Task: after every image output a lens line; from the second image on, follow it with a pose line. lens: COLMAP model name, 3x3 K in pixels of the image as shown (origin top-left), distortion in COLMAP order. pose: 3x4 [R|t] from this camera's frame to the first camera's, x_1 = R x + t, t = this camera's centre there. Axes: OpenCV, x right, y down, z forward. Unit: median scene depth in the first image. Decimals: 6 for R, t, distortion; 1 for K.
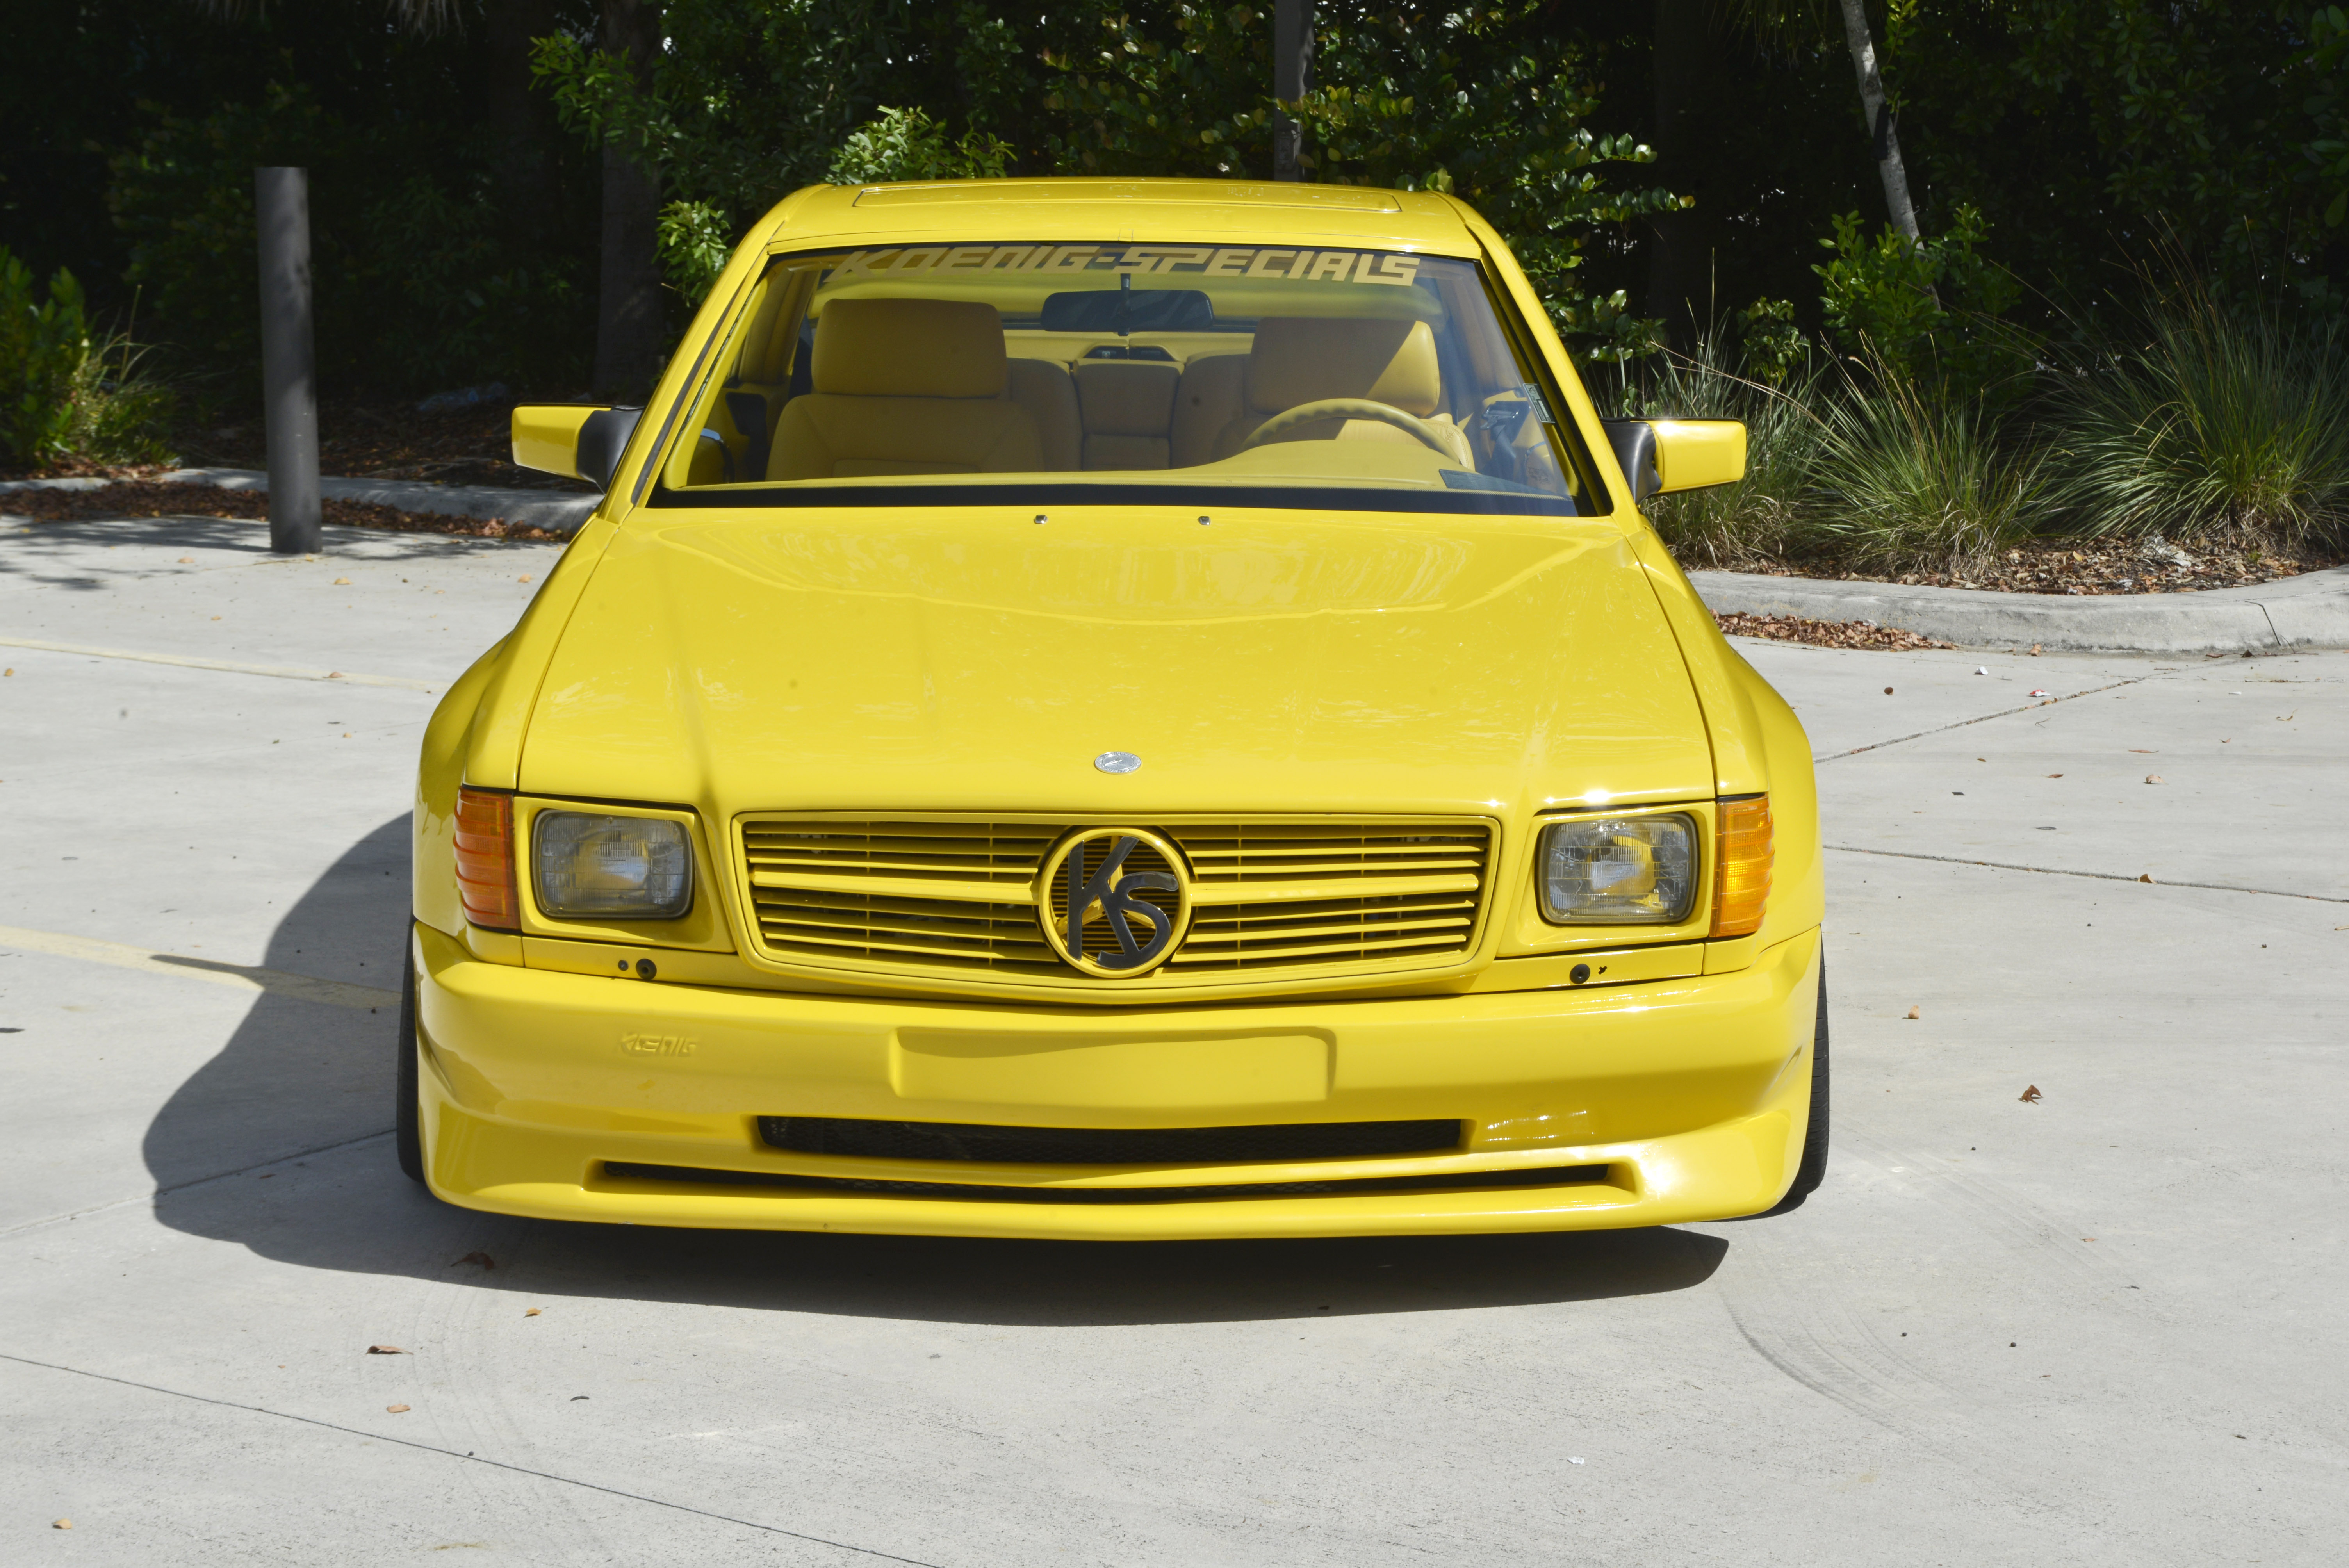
lens RADIAL K [[4530.4, 0, 1174.5], [0, 4530.4, 784.0], [0, 0, 1]] dist [-0.313578, 12.690496]
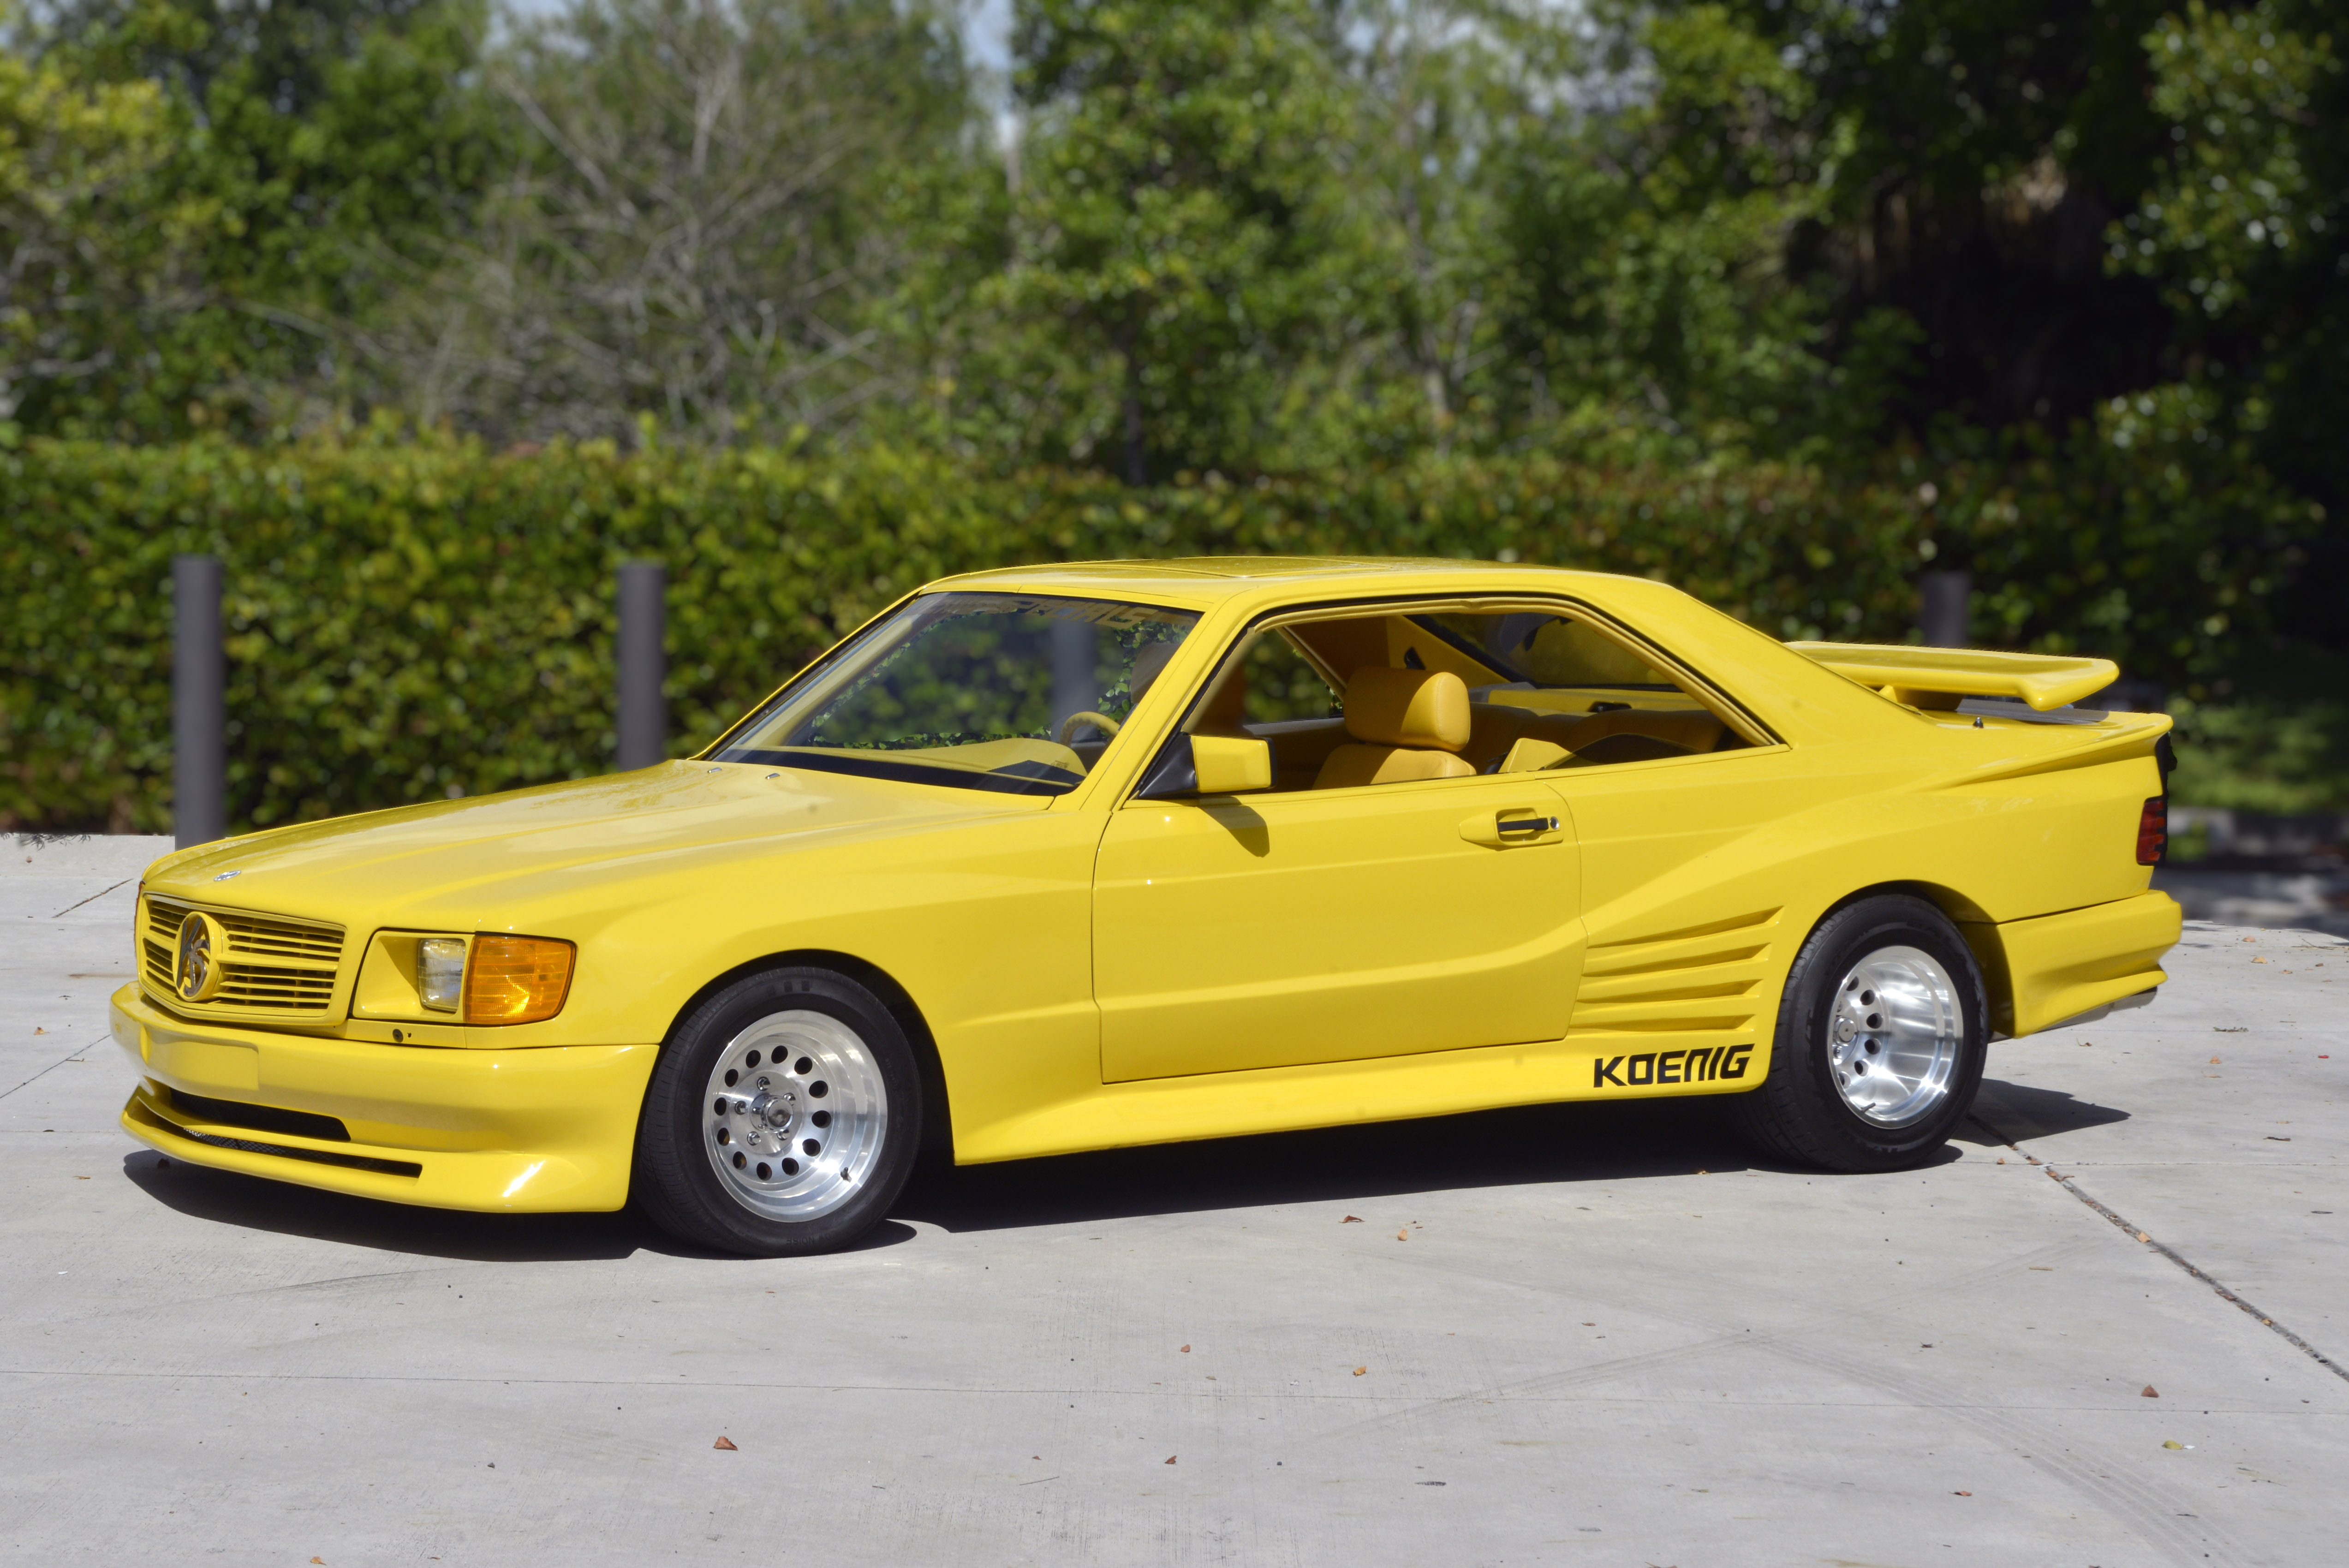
lens RADIAL K [[5521.6, 0, 1209.9], [0, 5521.6, 871.5], [0, 0, 1]] dist [0.084150, 0.716072]
pose [[0.578899, 0.059968, -0.813191, 1.801340], [-0.133304, 0.990835, -0.021829, -0.009595], [0.804429, 0.121039, 0.581587, 0.108009]]
